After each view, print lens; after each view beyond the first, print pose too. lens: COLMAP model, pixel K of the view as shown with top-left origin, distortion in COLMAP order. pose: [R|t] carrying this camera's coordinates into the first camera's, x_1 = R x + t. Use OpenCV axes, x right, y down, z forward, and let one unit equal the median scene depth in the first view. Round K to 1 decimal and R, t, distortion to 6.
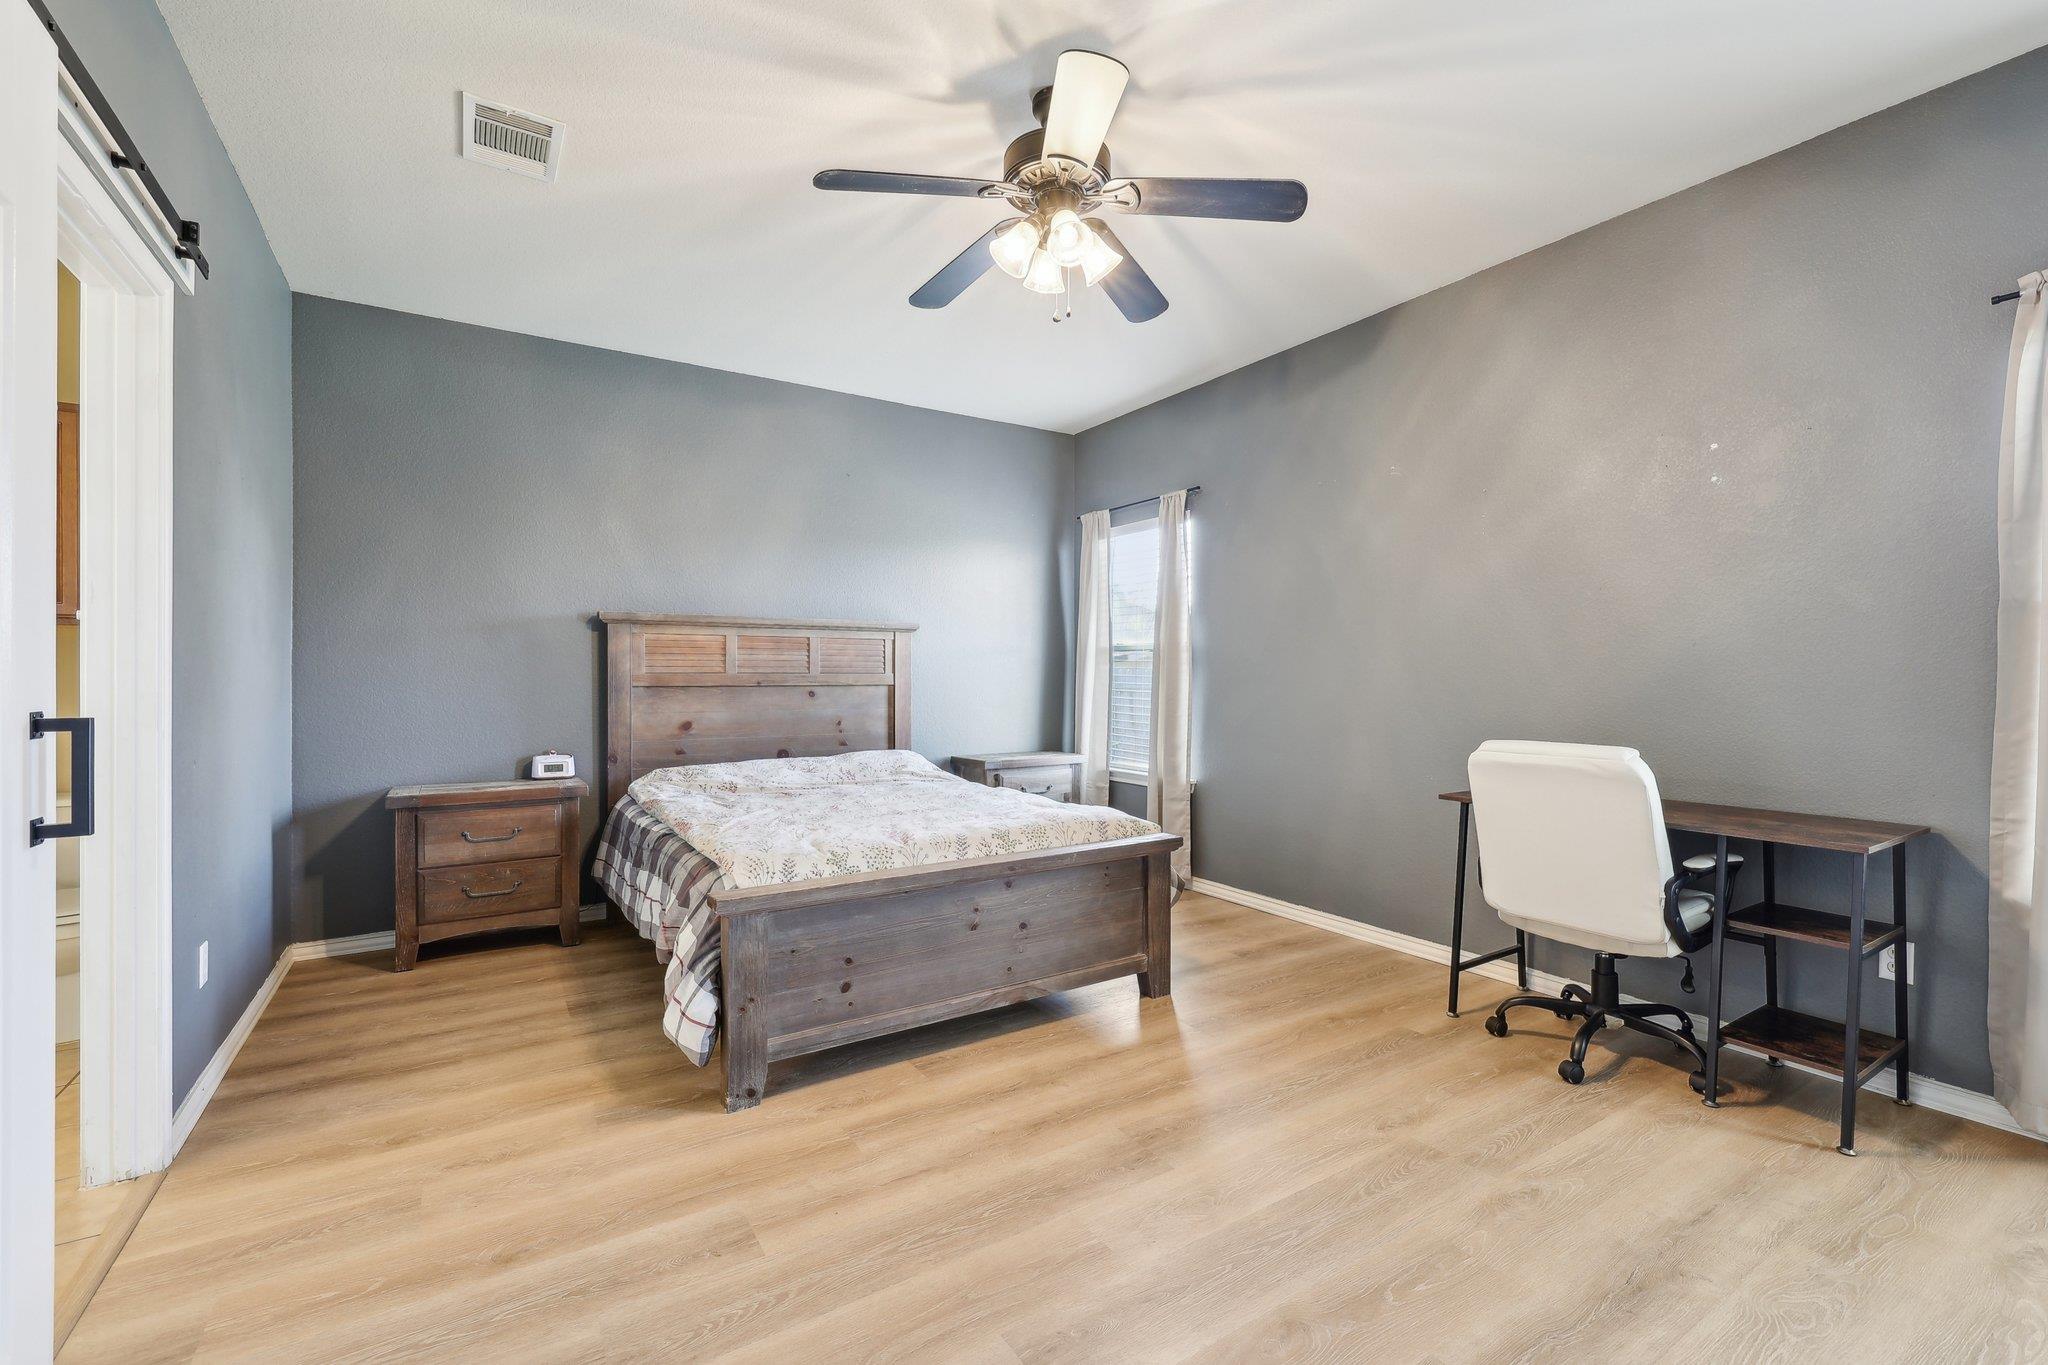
lens RADIAL K [[872.0, 0, 1019.4], [0, 872.0, 679.2], [0, 0, 1]] dist [0.001690, -0.000059]
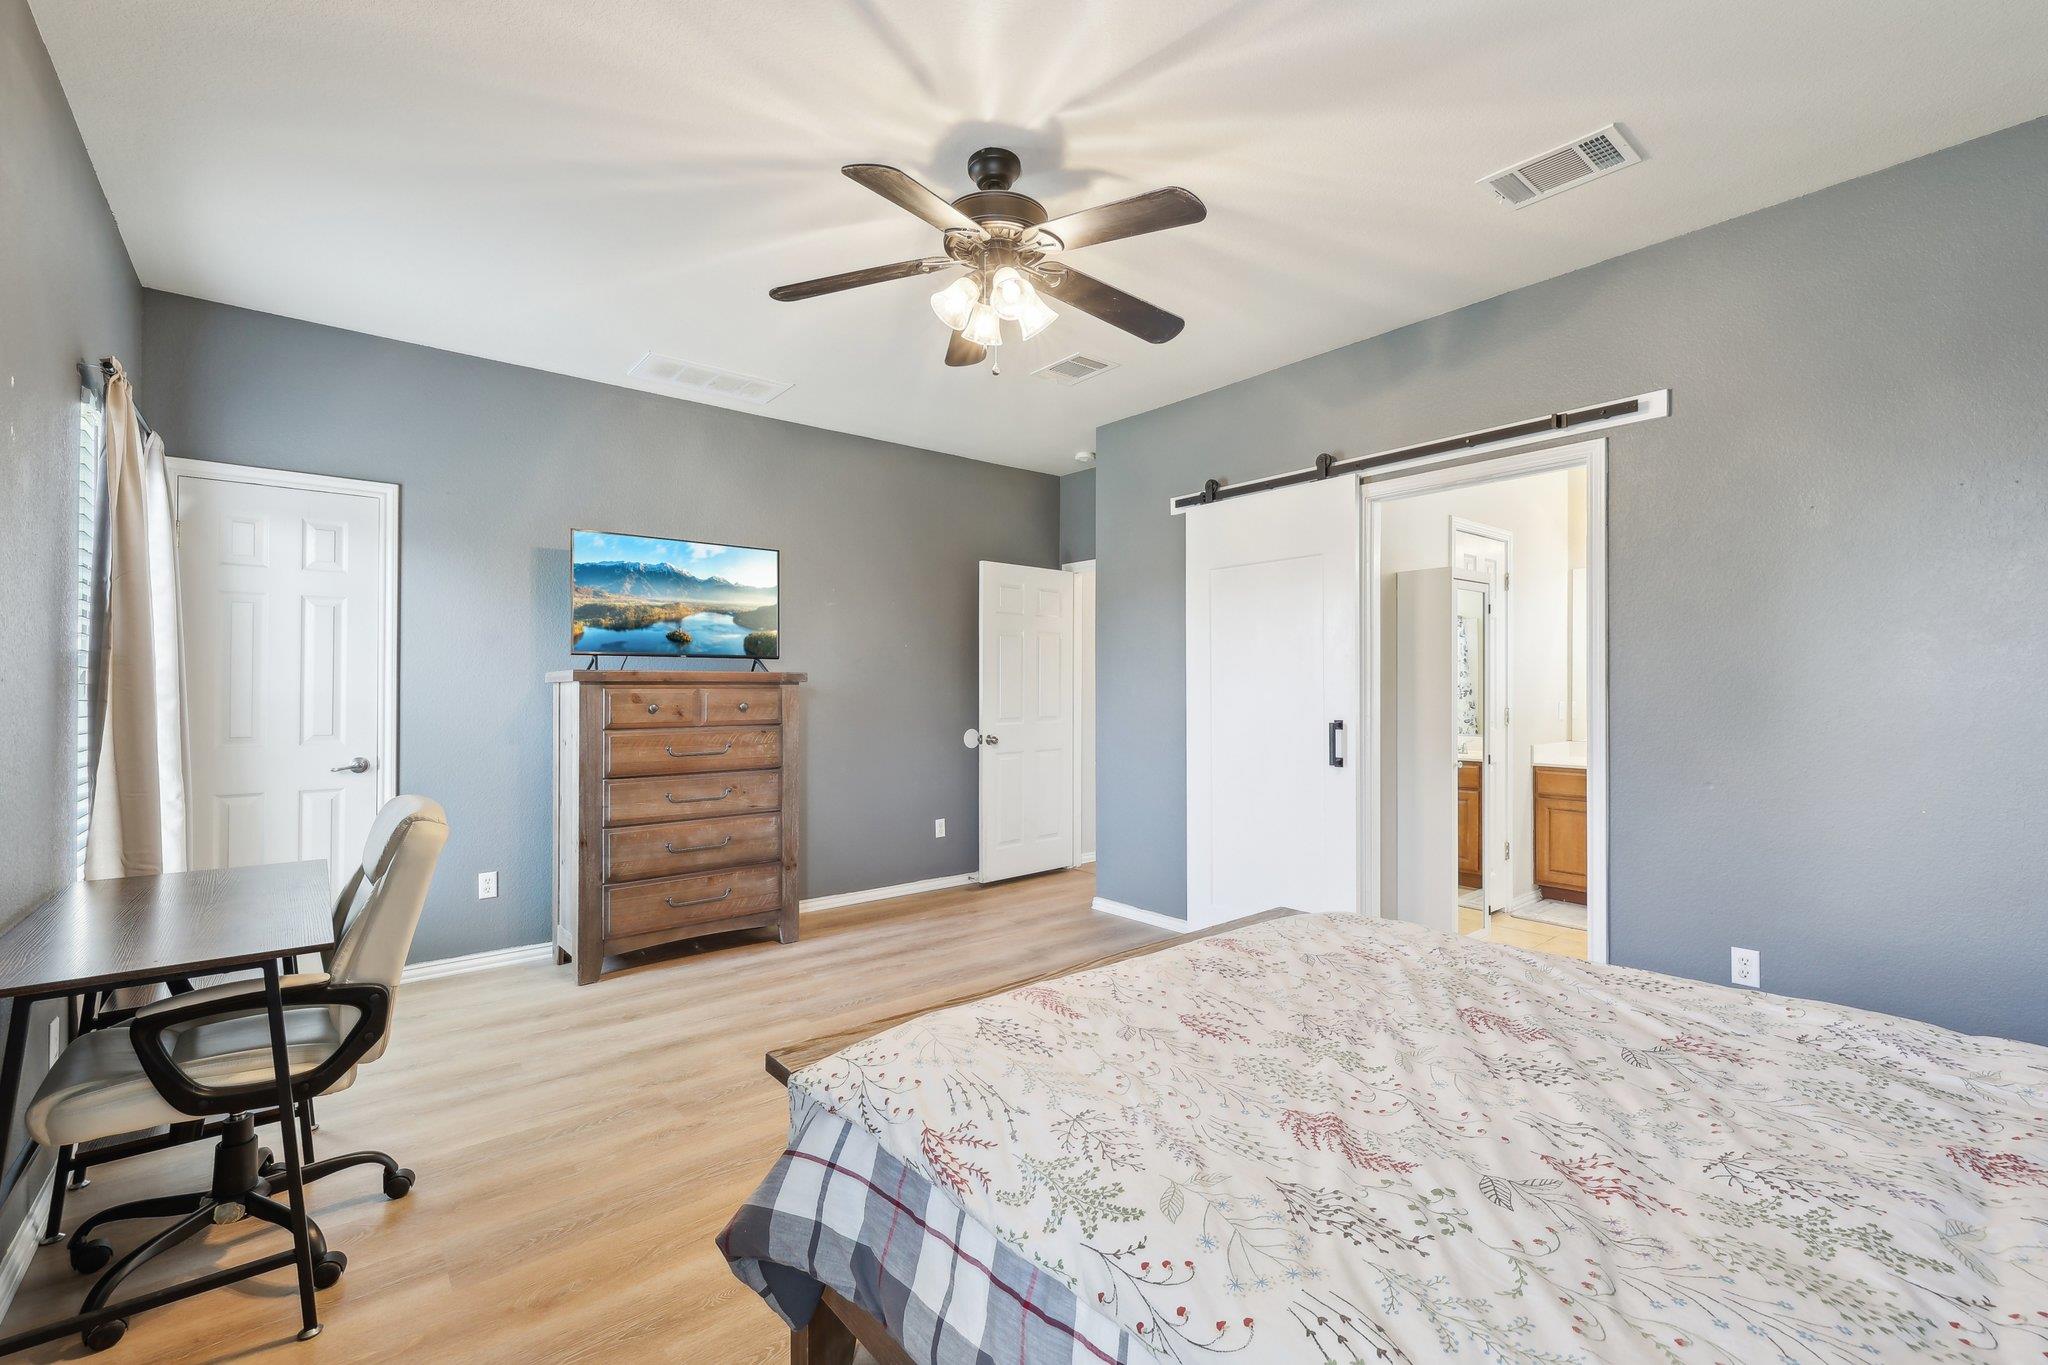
lens RADIAL K [[872.0, 0, 1045.1], [0, 872.0, 686.3], [0, 0, 1]] dist [0.001690, -0.000059]
pose [[-0.990311, 0.002718, -0.138844, 0.082369], [0.001996, 0.999984, 0.005336, -0.030559], [0.138856, 0.005007, -0.990300, 1.311251]]
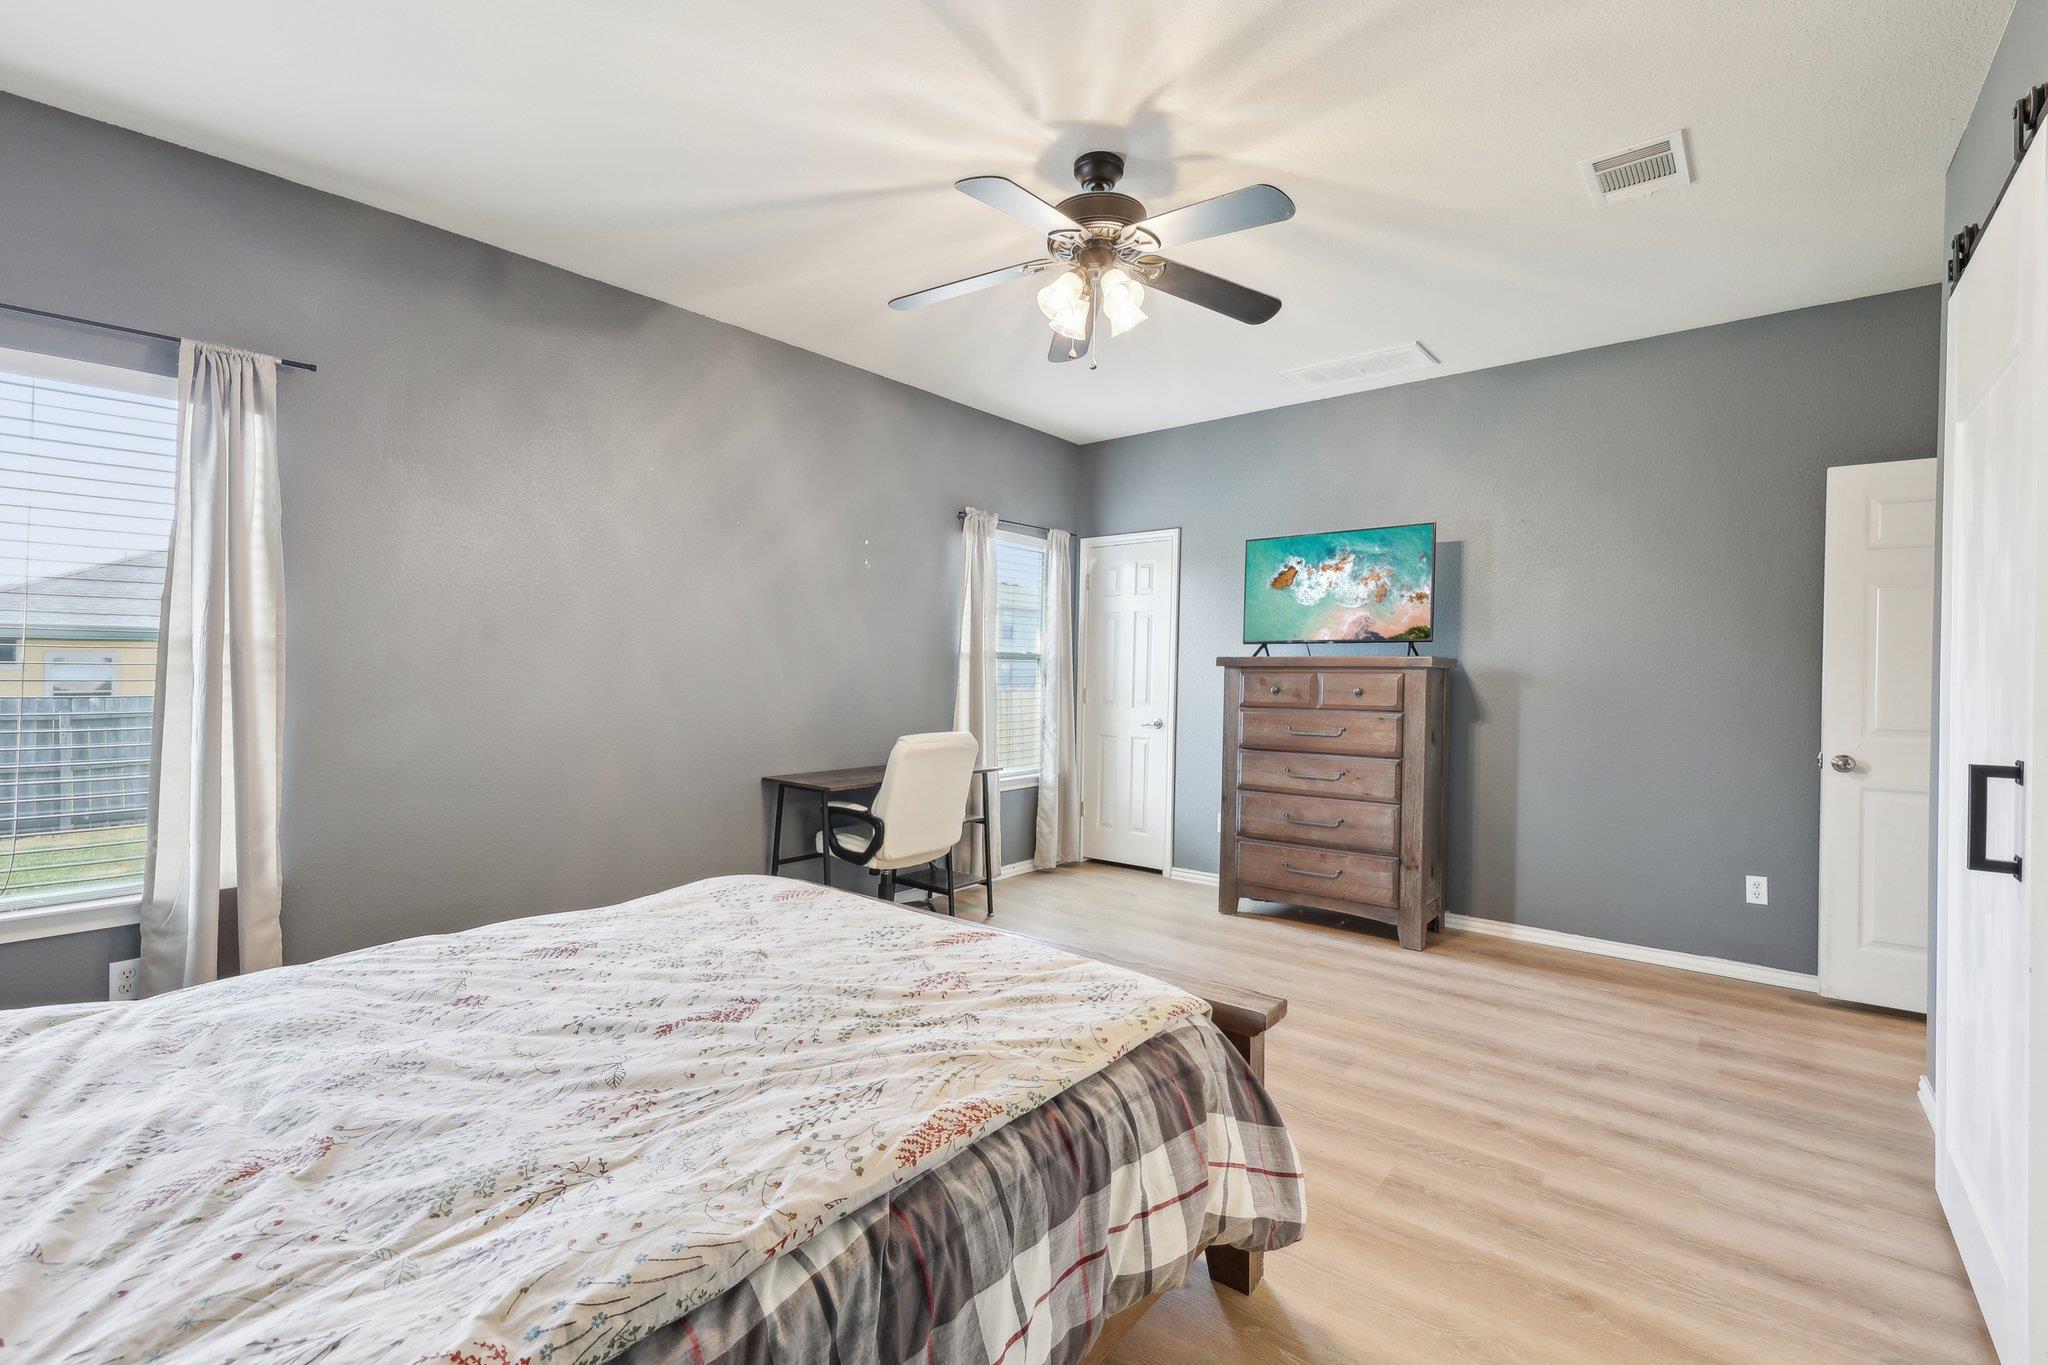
lens RADIAL K [[894.1, 0, 1037.5], [0, 894.1, 694.1], [0, 0, 1]] dist [-0.009497, -0.000337]
pose [[-0.317033, -0.023981, 0.948111, -0.629489], [-0.002866, 0.999700, 0.024328, -0.022902], [-0.948410, 0.004995, -0.317006, 0.898258]]
